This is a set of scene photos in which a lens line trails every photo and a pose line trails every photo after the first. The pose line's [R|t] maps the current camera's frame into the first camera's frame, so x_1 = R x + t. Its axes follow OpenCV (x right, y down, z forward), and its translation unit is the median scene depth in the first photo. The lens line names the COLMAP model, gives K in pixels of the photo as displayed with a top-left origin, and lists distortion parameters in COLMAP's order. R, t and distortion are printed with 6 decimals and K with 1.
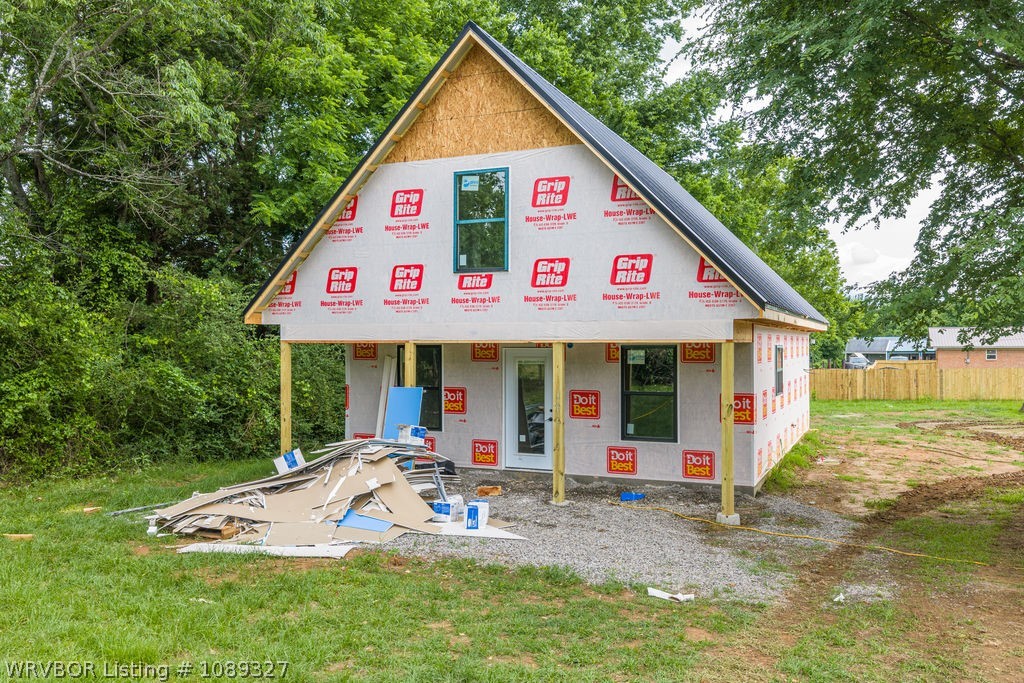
lens RADIAL K [[847.8, 0, 512.0], [0, 847.8, 341.5], [0, 0, 1]] dist [0.017953, -0.032943]
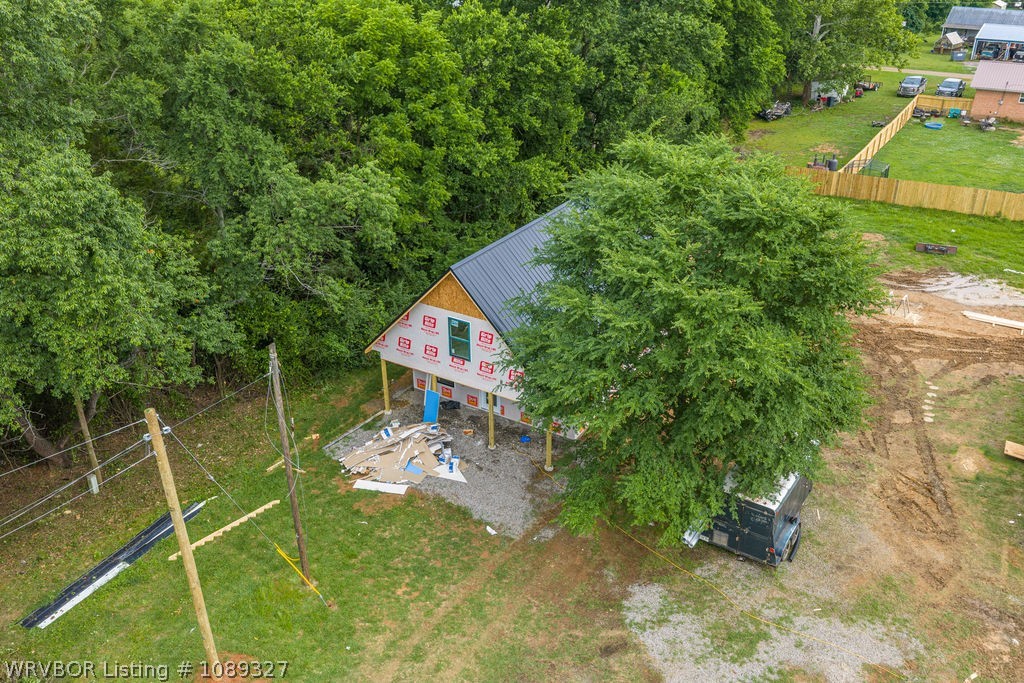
lens RADIAL K [[847.8, 0, 514.8], [0, 847.8, 337.1], [0, 0, 1]] dist [0.017953, -0.032943]
pose [[0.990894, 0.056940, -0.122008, 0.388908], [0.004946, 0.890169, 0.455604, -1.180176], [0.134550, -0.452059, 0.881782, -1.010501]]
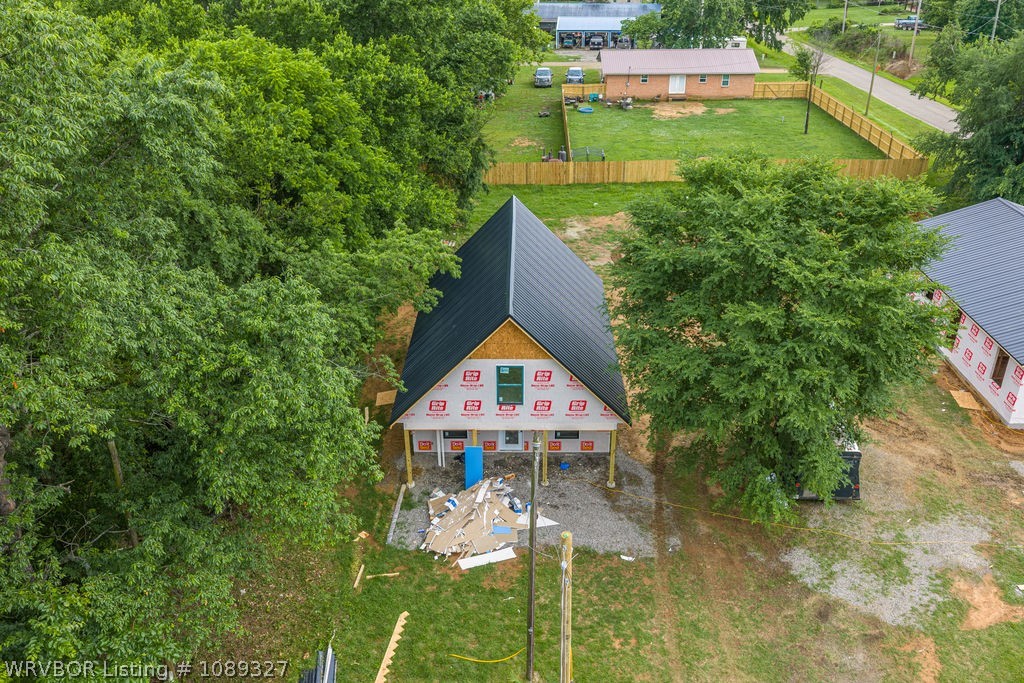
lens RADIAL K [[847.8, 0, 512.3], [0, 847.8, 337.4], [0, 0, 1]] dist [0.017953, -0.032943]
pose [[0.919756, -0.182747, 0.347350, -0.773796], [0.004665, 0.890017, 0.455903, -1.255155], [-0.392463, -0.417699, 0.819451, -0.783442]]
